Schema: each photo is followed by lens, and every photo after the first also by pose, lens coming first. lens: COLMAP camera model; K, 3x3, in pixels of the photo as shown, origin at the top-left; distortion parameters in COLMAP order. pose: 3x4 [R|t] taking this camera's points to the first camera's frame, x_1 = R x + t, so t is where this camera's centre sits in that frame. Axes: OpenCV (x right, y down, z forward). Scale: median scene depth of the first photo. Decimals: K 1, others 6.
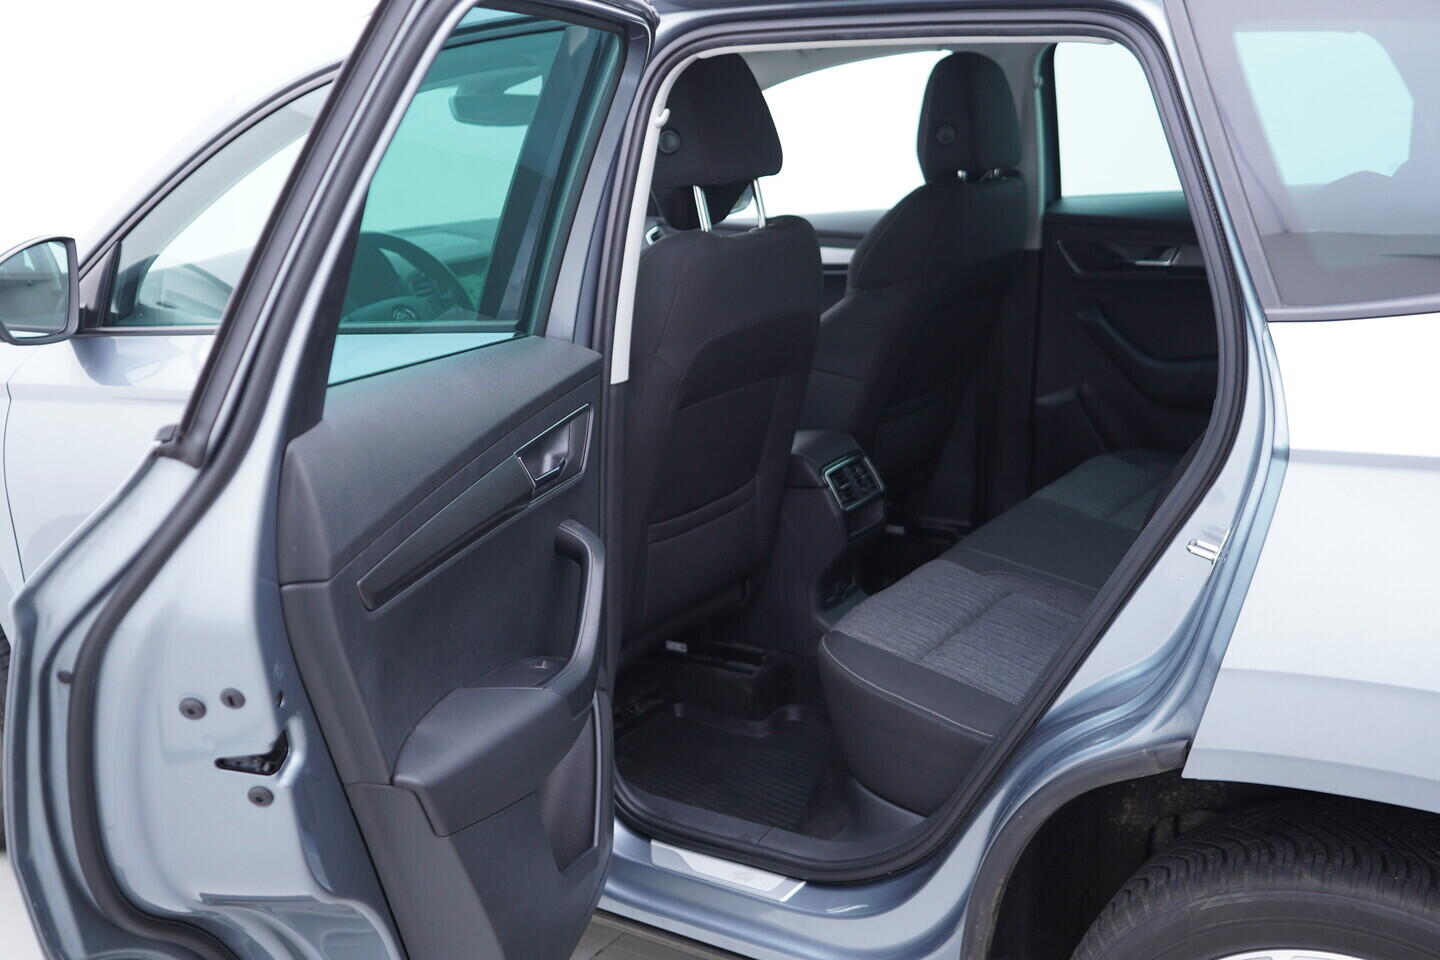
lens RADIAL K [[1532.9, 0, 725.8], [0, 1532.9, 475.2], [0, 0, 1]] dist [-0.007932, 0.003641]
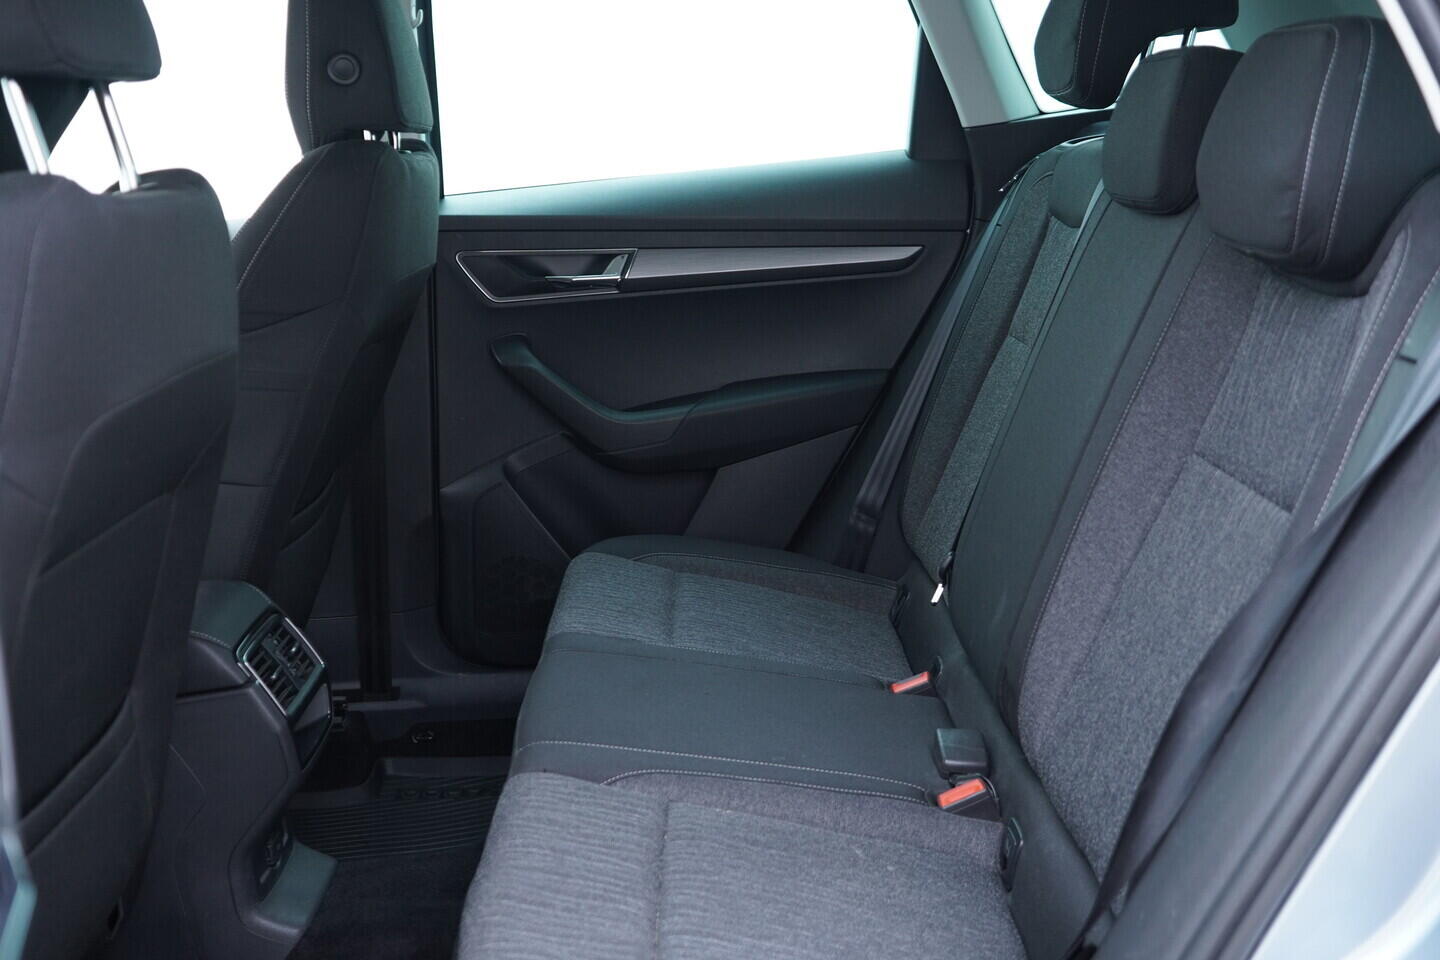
lens RADIAL K [[1496.0, 0, 727.6], [0, 1496.0, 477.7], [0, 0, 1]] dist [-0.005361, -0.003962]
pose [[0.811962, -0.120022, 0.571238, -0.089843], [0.154653, 0.987893, -0.012261, -0.030549], [-0.562850, 0.098299, 0.820693, 0.436051]]
